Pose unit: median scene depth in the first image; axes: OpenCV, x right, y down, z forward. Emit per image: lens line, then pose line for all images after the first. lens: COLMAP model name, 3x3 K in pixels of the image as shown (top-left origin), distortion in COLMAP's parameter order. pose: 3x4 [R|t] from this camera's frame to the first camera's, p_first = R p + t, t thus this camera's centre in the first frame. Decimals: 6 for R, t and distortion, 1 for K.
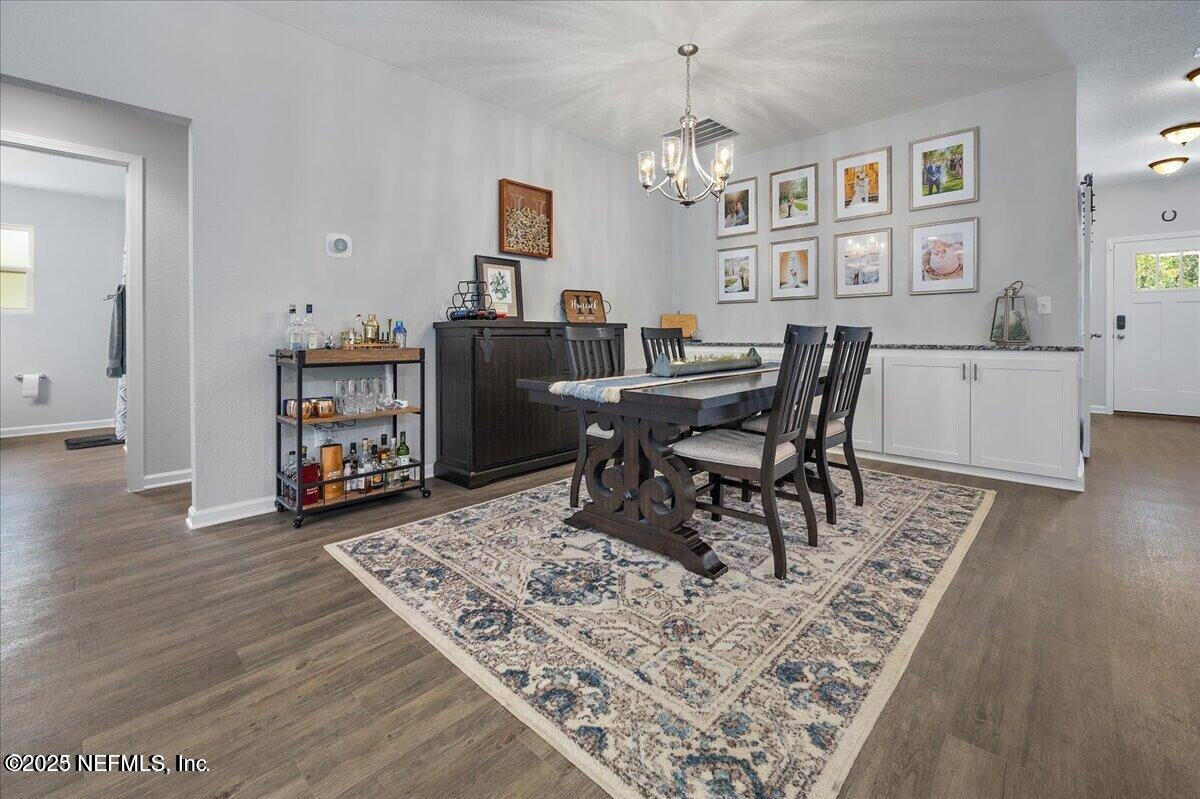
lens RADIAL K [[504.7, 0, 604.8], [0, 504.7, 339.9], [0, 0, 1]] dist [-0.003258, 0.000090]
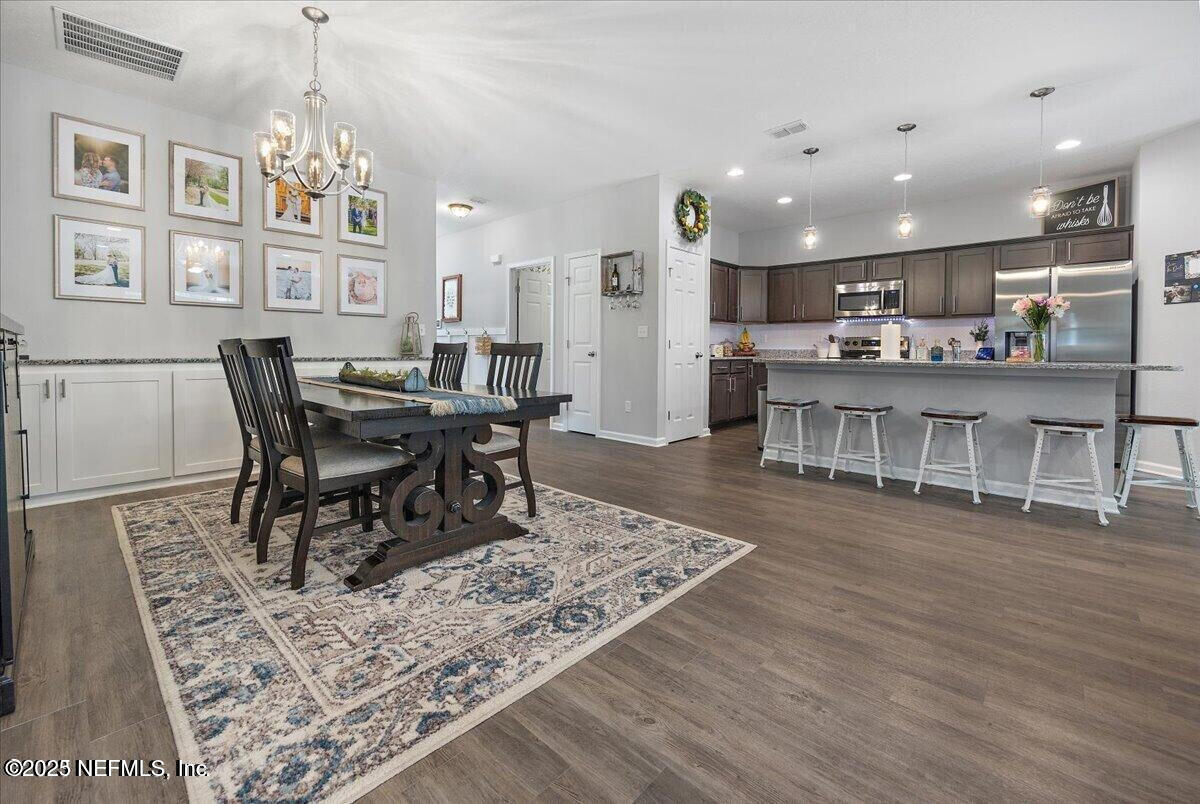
lens RADIAL K [[495.0, 0, 610.4], [0, 495.0, 361.8], [0, 0, 1]] dist [0.001093, 0.000408]
pose [[-0.018370, -0.023069, 0.999565, -0.742694], [0.004121, 0.999724, 0.023148, -0.005347], [-0.999823, 0.004545, -0.018269, 0.547835]]
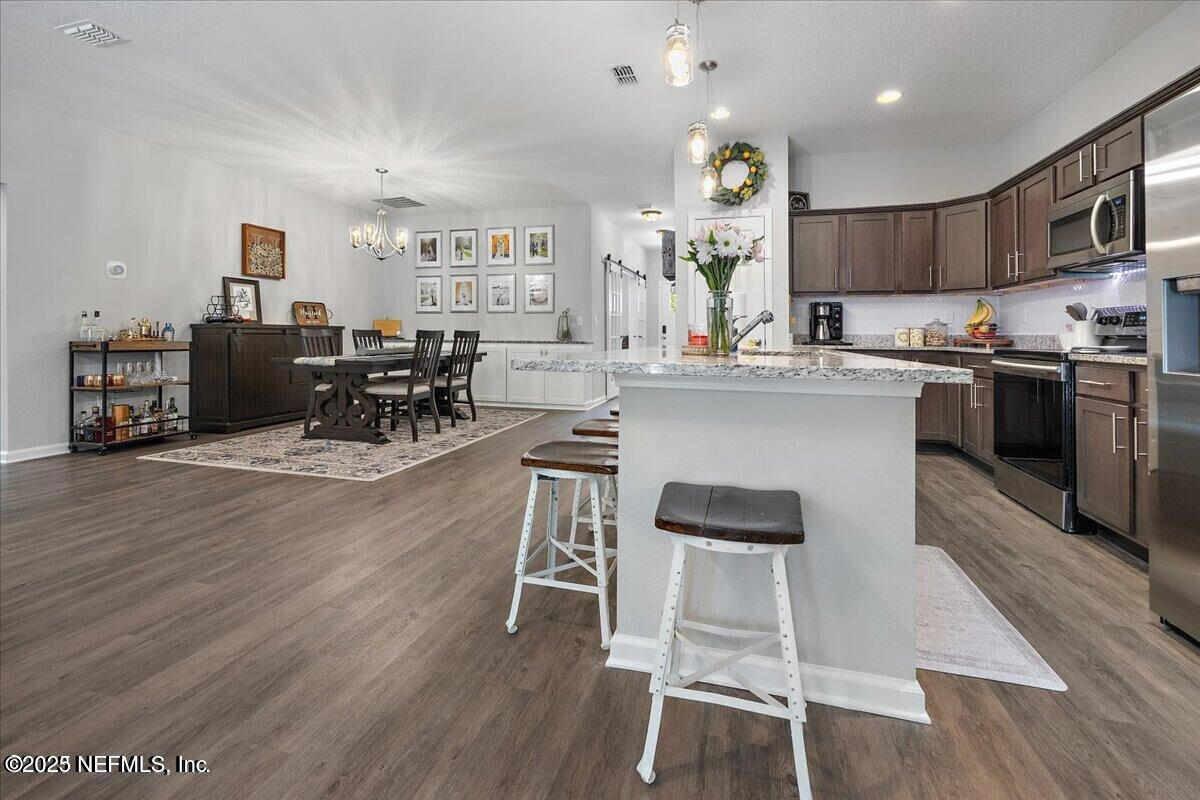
lens RADIAL K [[504.7, 0, 604.8], [0, 504.7, 340.4], [0, 0, 1]] dist [-0.003258, 0.000090]
pose [[0.876495, 0.003035, 0.481401, 0.002572], [-0.003040, 0.999995, -0.000768, 0.010868], [-0.481401, -0.000790, 0.876500, -0.942278]]
